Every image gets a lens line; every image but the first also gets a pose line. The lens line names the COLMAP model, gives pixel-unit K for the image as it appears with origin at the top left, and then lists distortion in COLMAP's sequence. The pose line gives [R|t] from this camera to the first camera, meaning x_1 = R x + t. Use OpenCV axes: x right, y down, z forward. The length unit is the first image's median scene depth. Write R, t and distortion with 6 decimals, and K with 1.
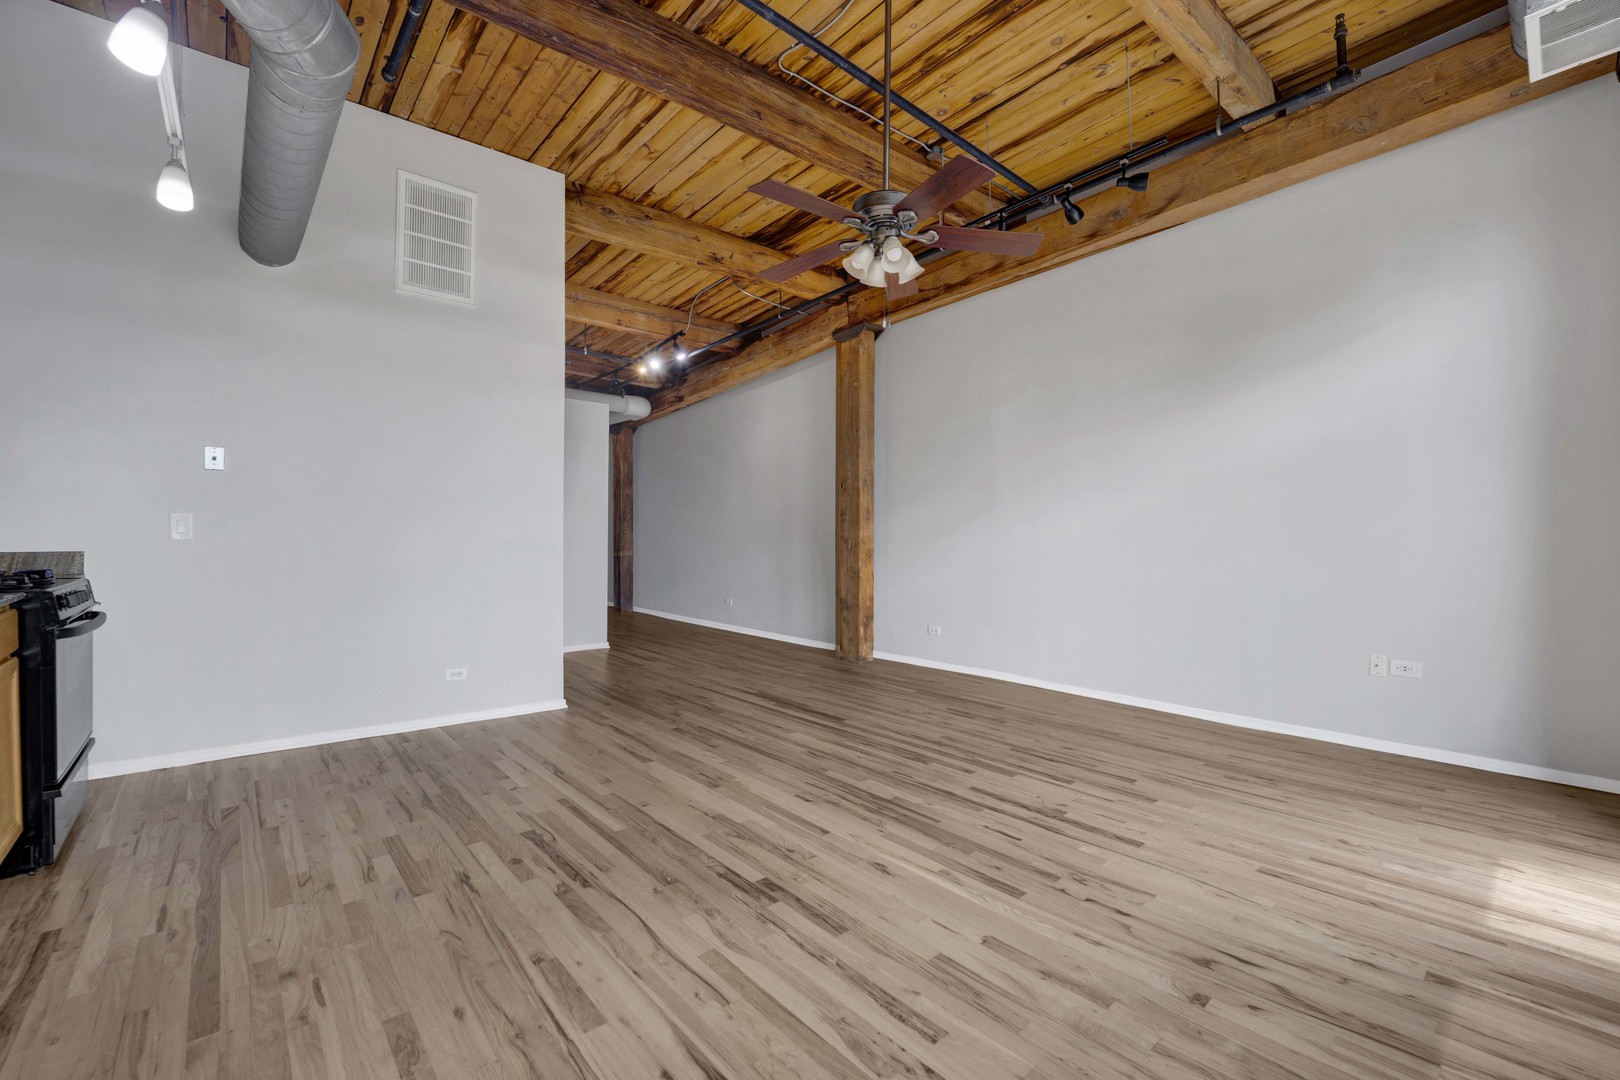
lens RADIAL K [[618.1, 0, 774.2], [0, 618.1, 531.5], [0, 0, 1]] dist [-0.015655, -0.002194]
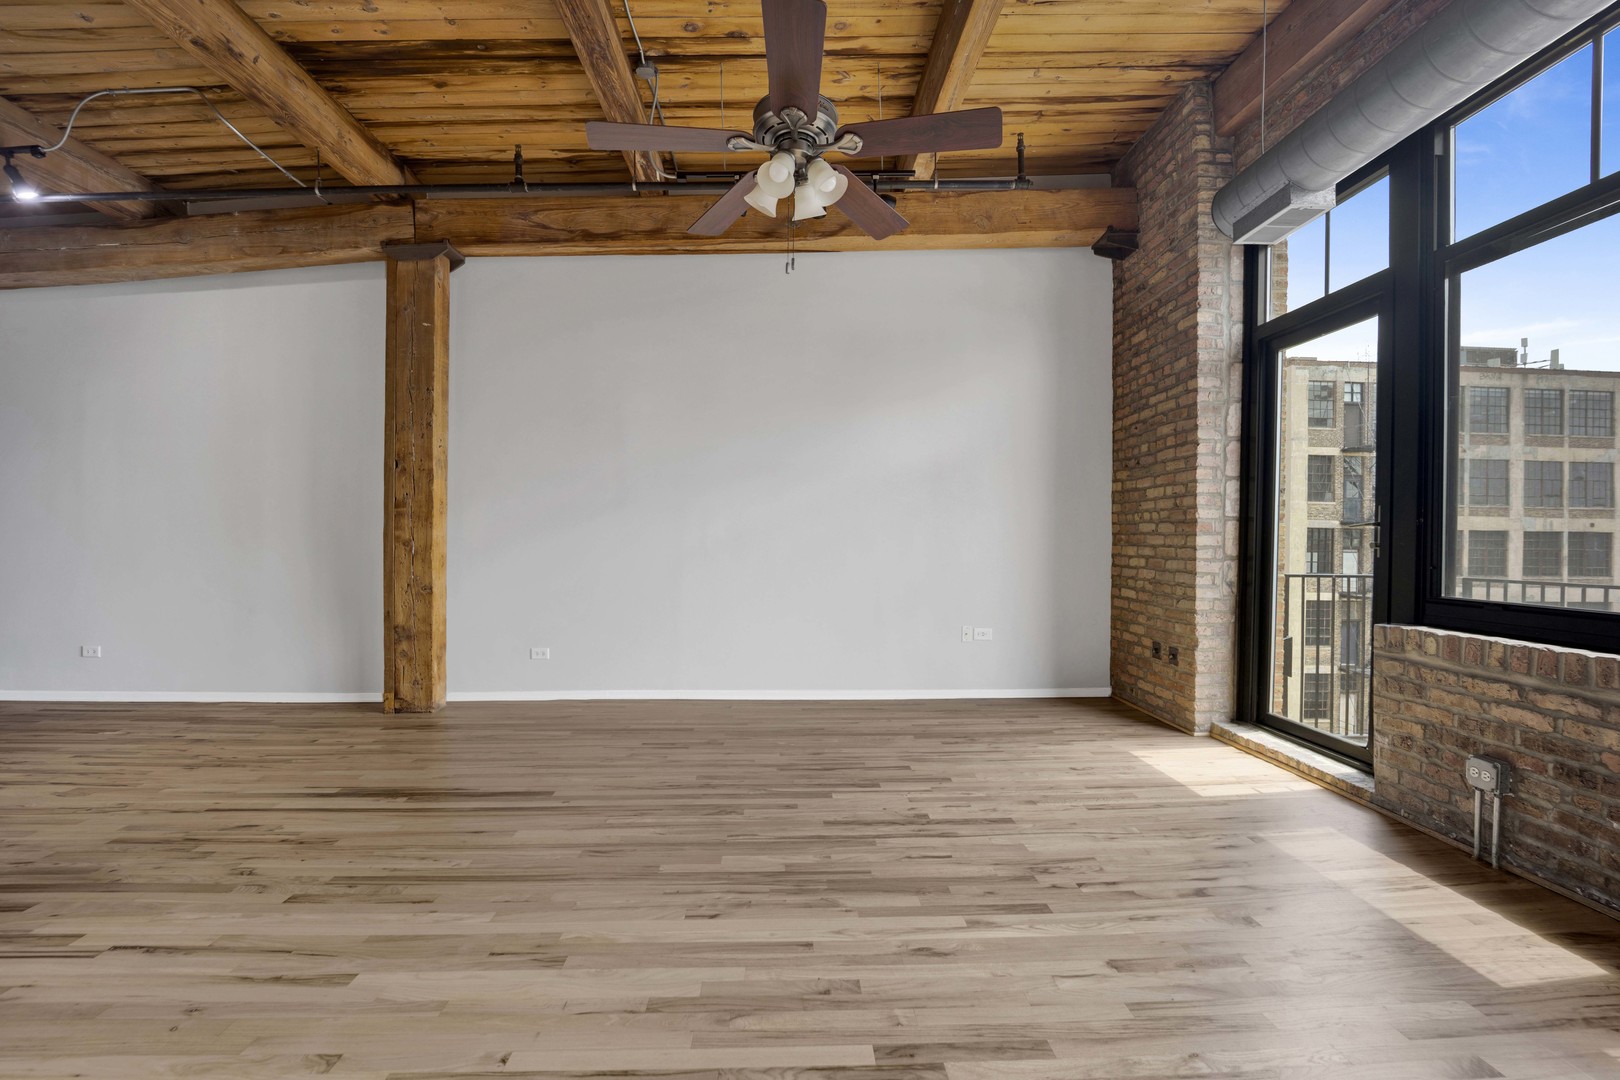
lens RADIAL K [[671.6, 0, 753.0], [0, 671.6, 532.0], [0, 0, 1]] dist [-0.019859, 0.000824]
pose [[0.648006, 0.004809, 0.761620, -0.438999], [-0.004627, 0.999986, -0.002377, 0.005130], [-0.761621, -0.001984, 0.648019, 0.429007]]
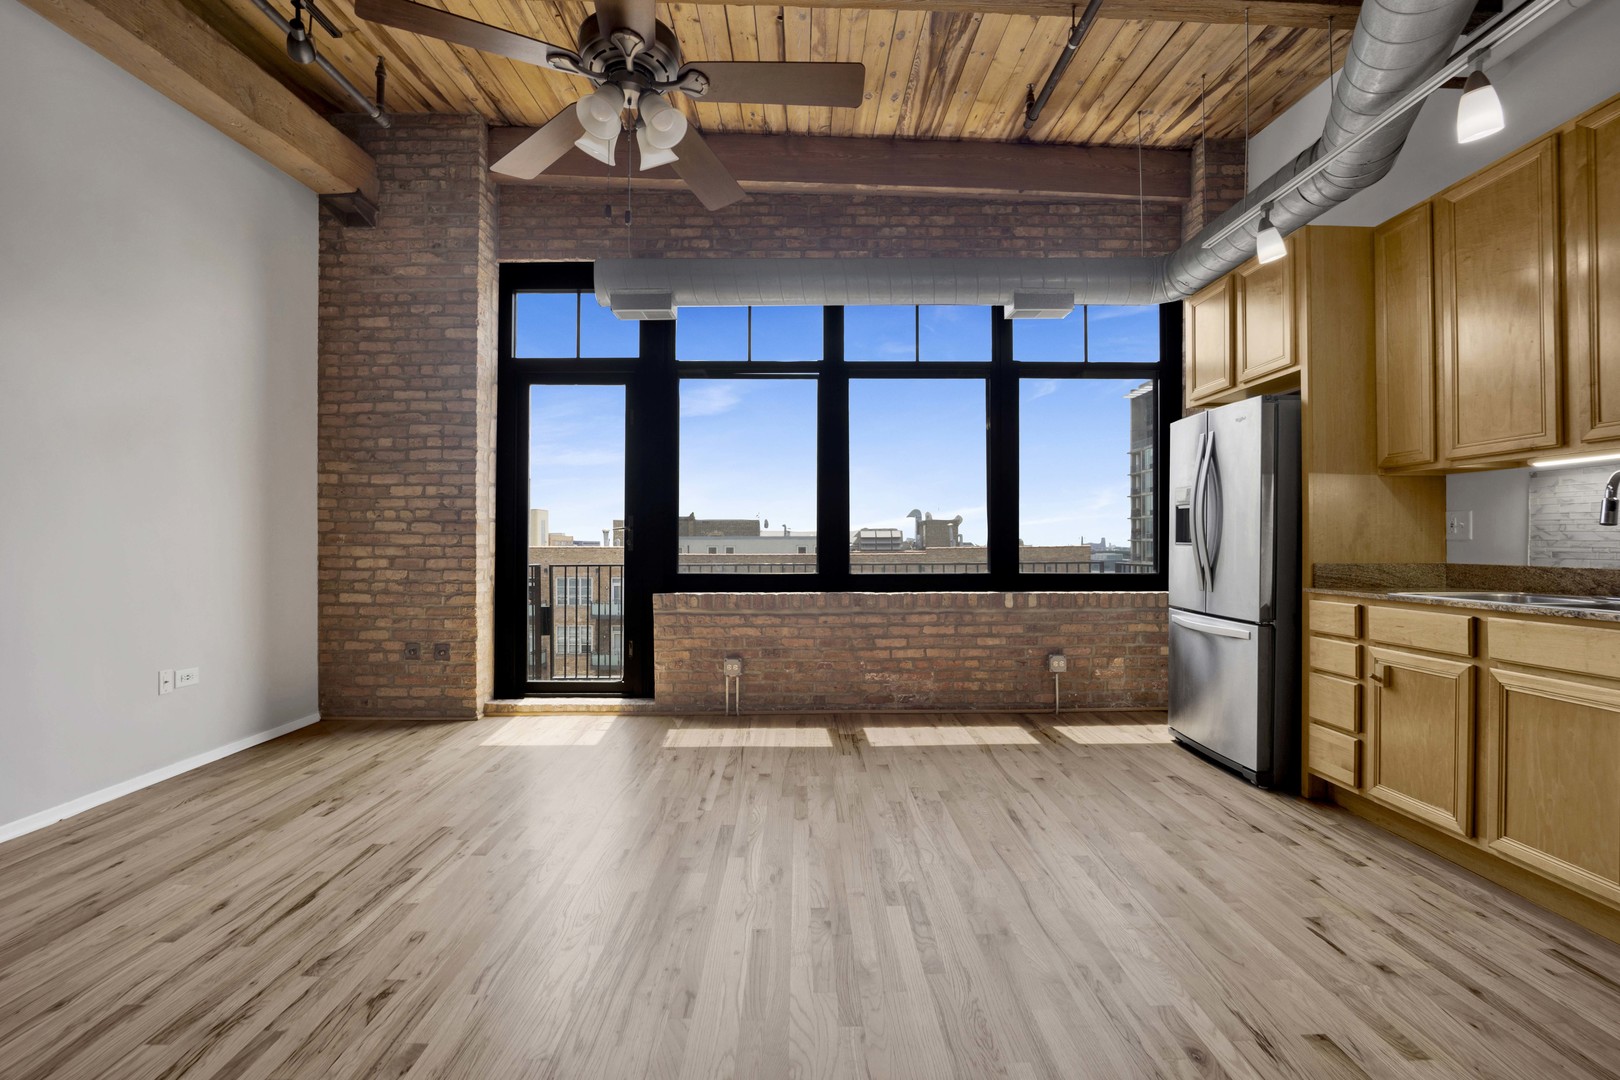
lens RADIAL K [[746.2, 0, 805.4], [0, 746.2, 539.5], [0, 0, 1]] dist [-0.027568, 0.000386]
pose [[-0.787450, -0.005795, 0.616351, -0.406730], [-0.006181, 0.999980, 0.001506, 0.007201], [-0.616347, -0.002623, -0.787470, 1.322496]]
